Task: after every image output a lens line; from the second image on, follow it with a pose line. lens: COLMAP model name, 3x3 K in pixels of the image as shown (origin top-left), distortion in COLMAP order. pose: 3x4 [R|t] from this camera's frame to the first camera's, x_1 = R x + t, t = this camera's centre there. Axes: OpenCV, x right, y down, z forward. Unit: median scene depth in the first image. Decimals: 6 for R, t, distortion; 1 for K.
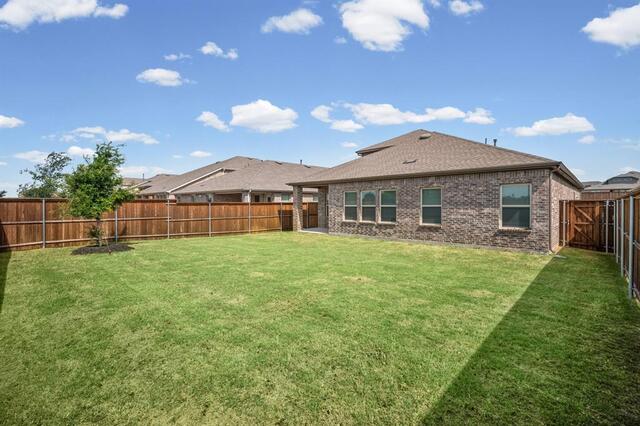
lens RADIAL K [[289.5, 0, 320.7], [0, 289.5, 209.4], [0, 0, 1]] dist [-0.002413, -0.000462]
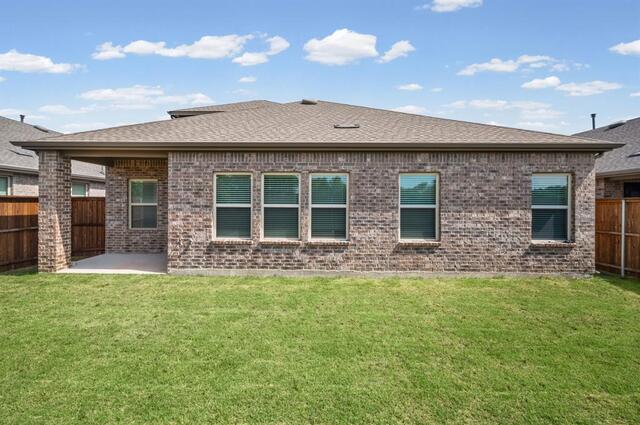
lens RADIAL K [[289.5, 0, 314.6], [0, 289.5, 208.9], [0, 0, 1]] dist [-0.002413, -0.000462]
pose [[0.733661, -0.001106, 0.679515, -0.120529], [0.003663, 0.999991, -0.002328, -0.006196], [-0.679506, 0.004197, 0.733658, 0.659845]]
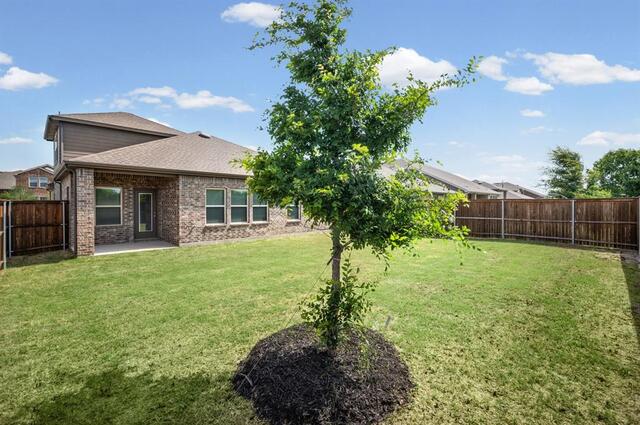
lens RADIAL K [[289.5, 0, 321.4], [0, 289.5, 208.5], [0, 0, 1]] dist [-0.002413, -0.000462]
pose [[0.021259, -0.009004, 0.999733, -0.798638], [0.021692, 0.999728, 0.008542, -0.006708], [-0.999539, 0.021505, 0.021448, 0.764914]]
